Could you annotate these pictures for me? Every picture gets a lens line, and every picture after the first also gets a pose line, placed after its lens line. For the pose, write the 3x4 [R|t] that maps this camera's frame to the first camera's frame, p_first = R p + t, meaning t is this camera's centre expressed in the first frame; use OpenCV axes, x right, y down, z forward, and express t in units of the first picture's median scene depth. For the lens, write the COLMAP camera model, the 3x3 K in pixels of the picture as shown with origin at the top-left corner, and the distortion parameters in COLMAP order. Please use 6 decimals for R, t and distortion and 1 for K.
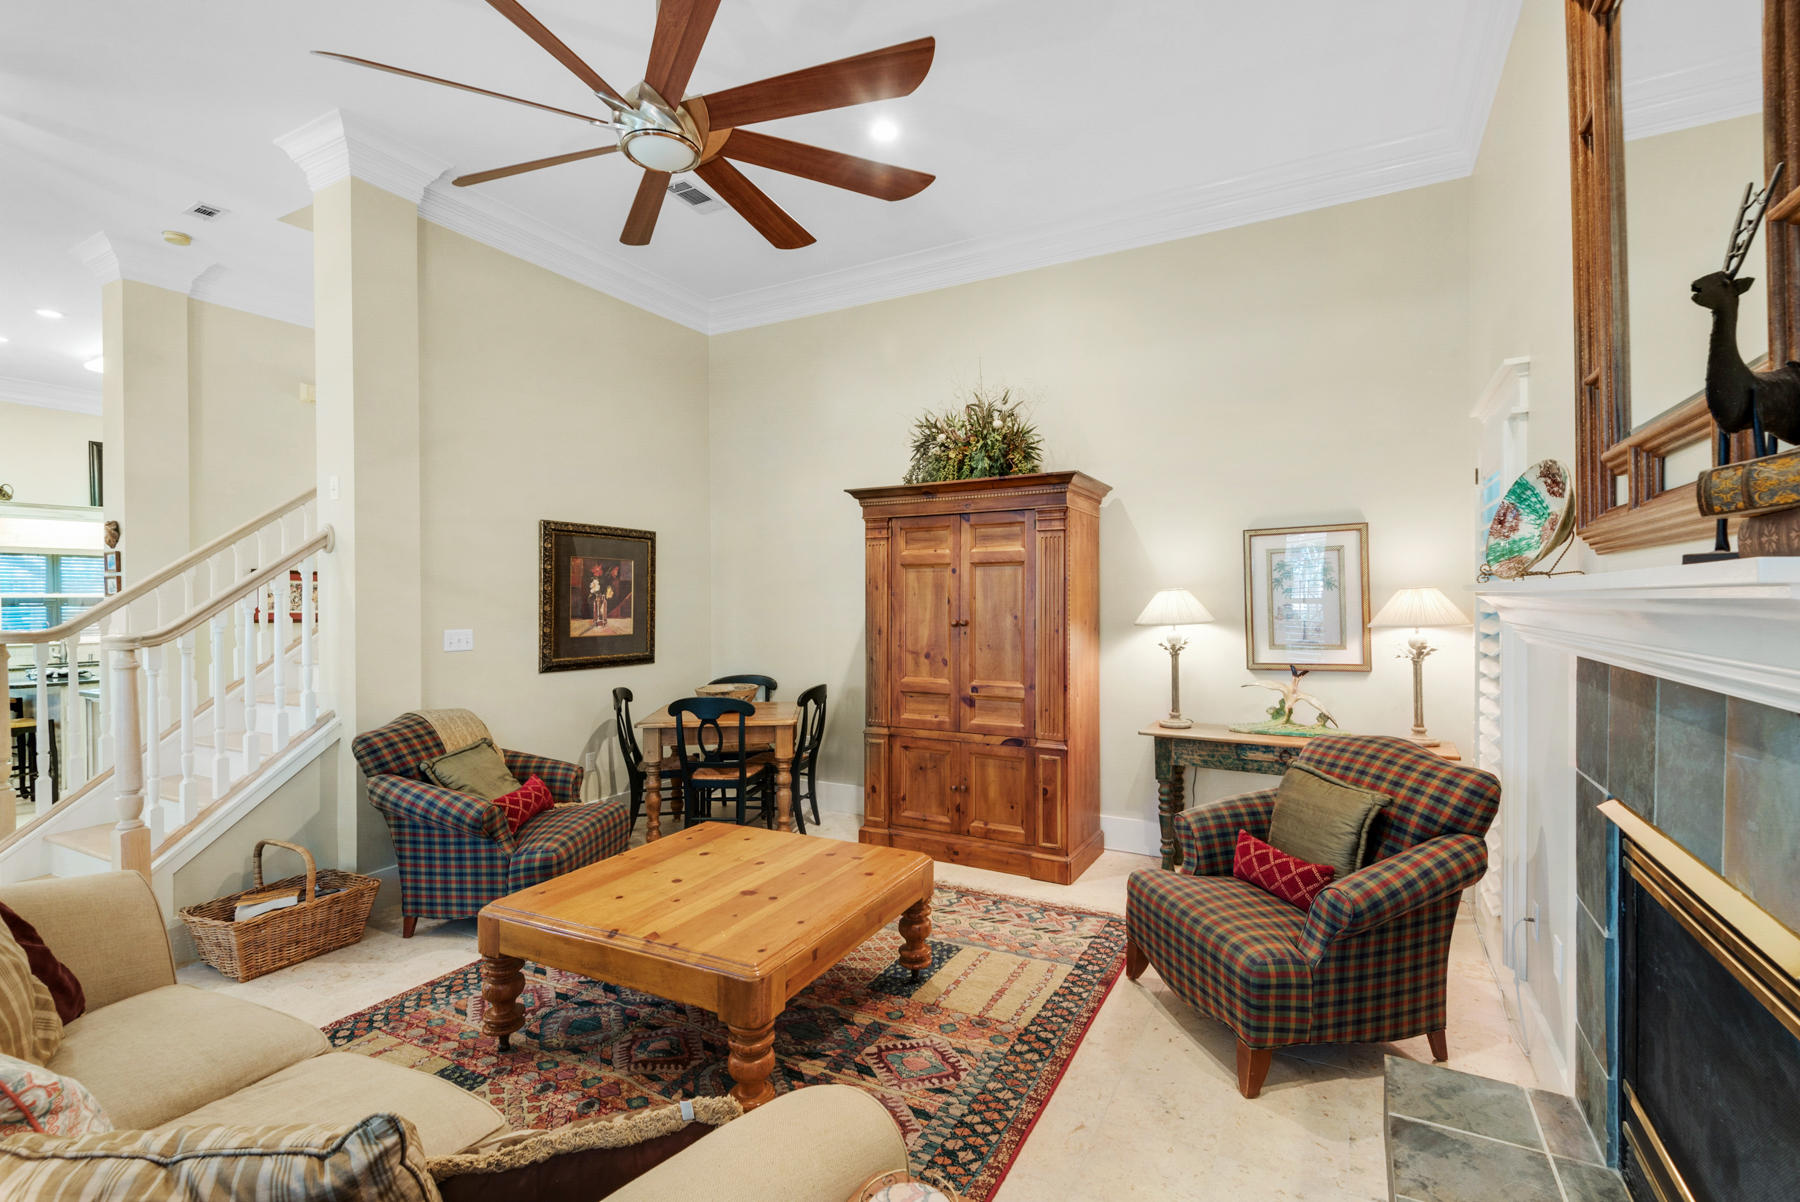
lens RADIAL K [[817.6, 0, 895.6], [0, 817.6, 593.0], [0, 0, 1]] dist [0.022831, -0.013050]
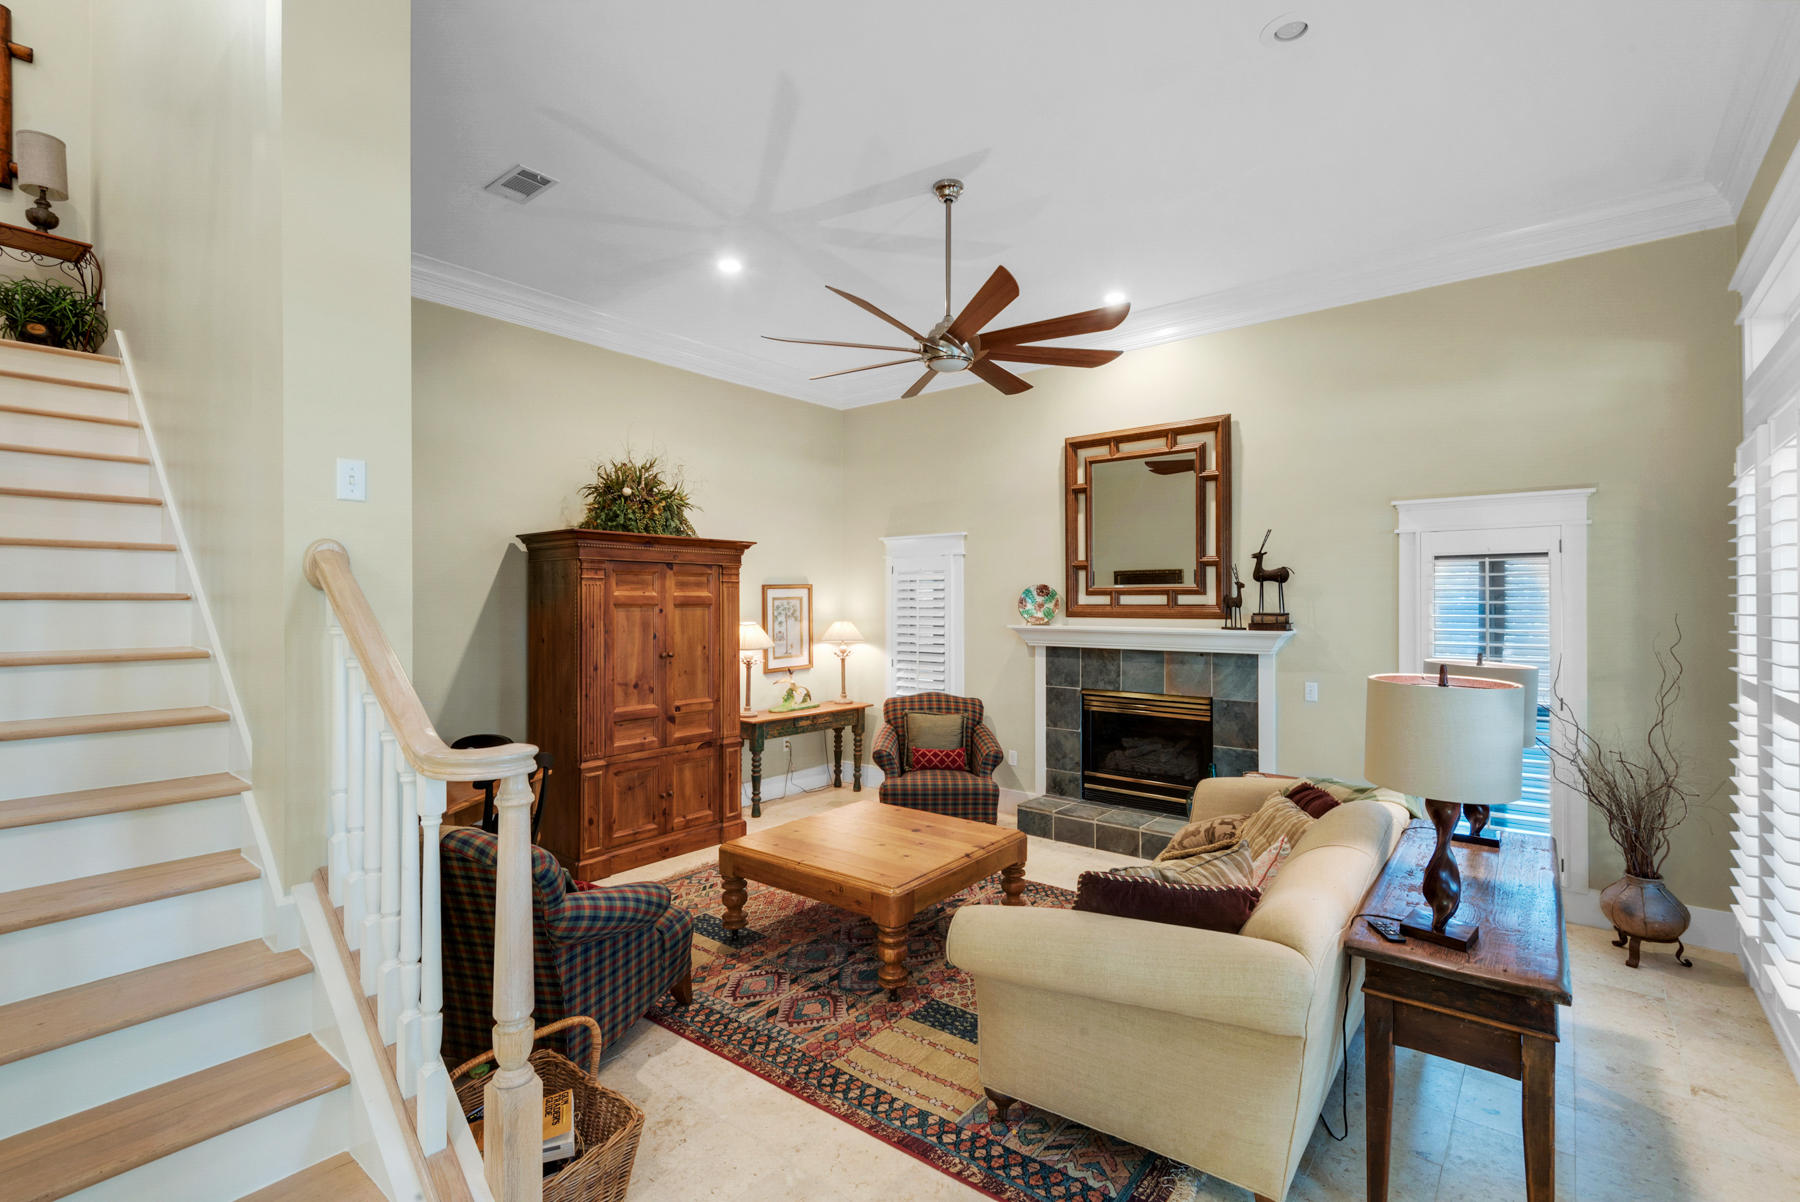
lens RADIAL K [[817.6, 0, 898.9], [0, 817.6, 597.9], [0, 0, 1]] dist [0.022831, -0.013050]
pose [[0.184106, 0.011802, 0.982836, -1.032427], [-0.004691, 0.999927, -0.011129, -0.034412], [-0.982895, -0.002561, 0.184148, 0.451480]]
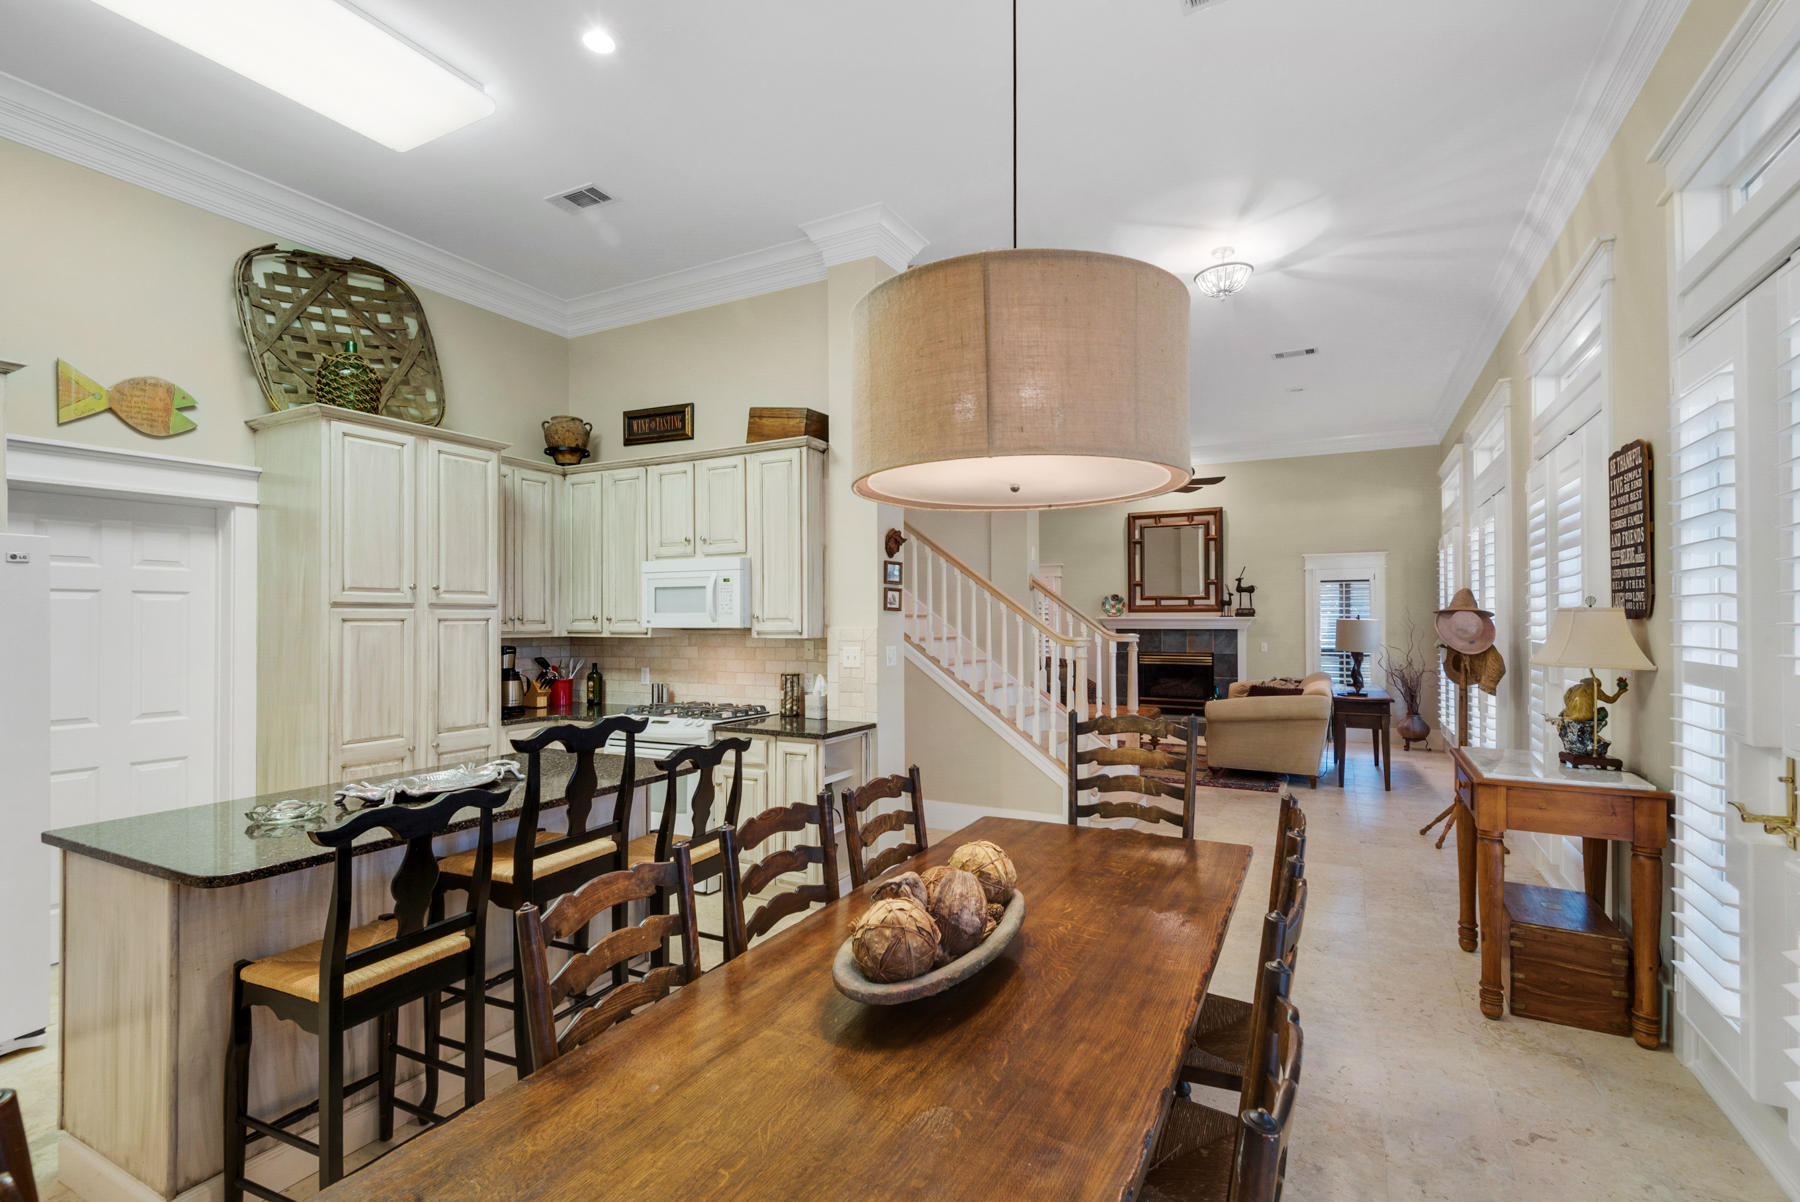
lens RADIAL K [[817.6, 0, 894.9], [0, 817.6, 610.1], [0, 0, 1]] dist [0.022831, -0.013050]
pose [[0.002345, 0.019586, 0.999805, -2.107652], [-0.003173, 0.999803, -0.019579, 0.024991], [-0.999992, -0.003127, 0.002407, 1.126642]]
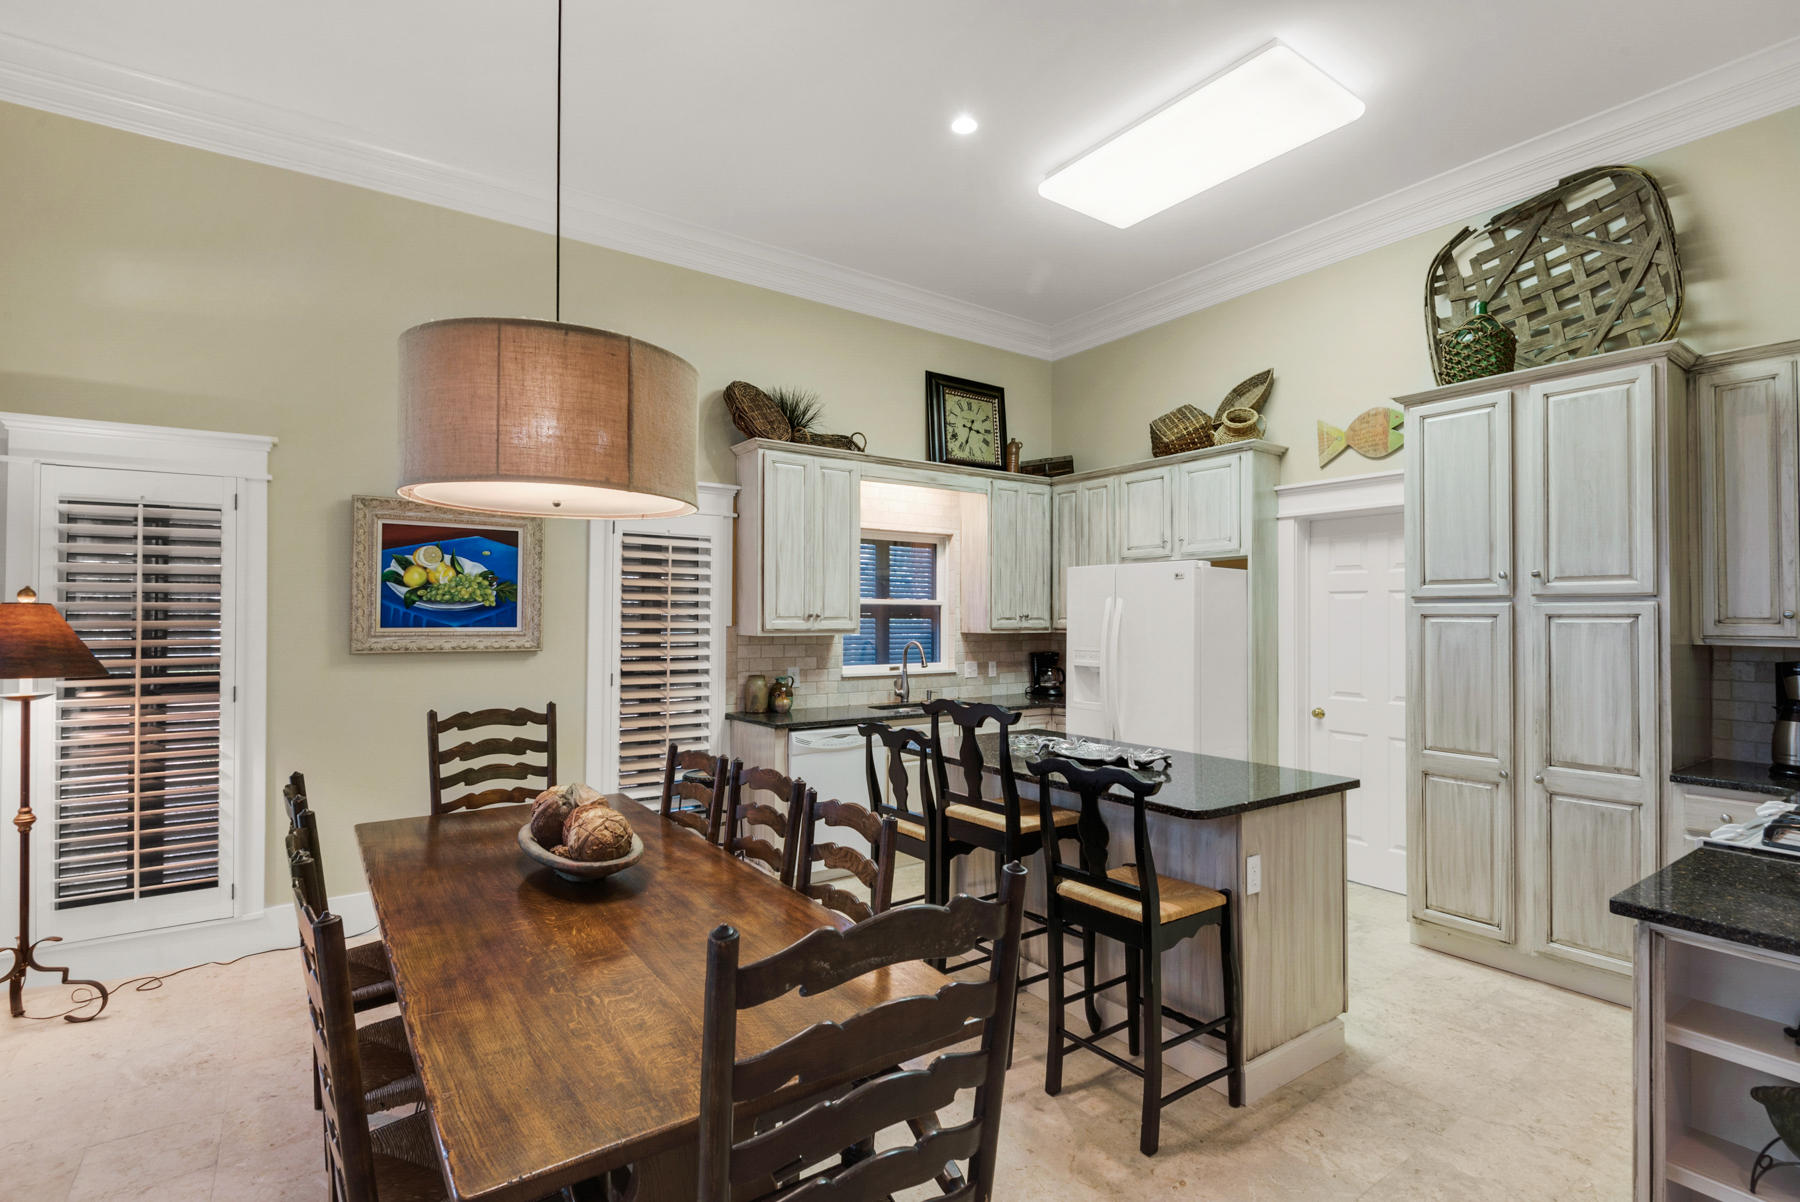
lens RADIAL K [[838.2, 0, 884.7], [0, 838.2, 601.1], [0, 0, 1]] dist [0.009356, -0.013157]
pose [[0.892823, 0.004953, -0.450380, -1.320954], [-0.010176, 0.999906, -0.009175, 0.018539], [0.450292, 0.012775, 0.892790, 0.721830]]
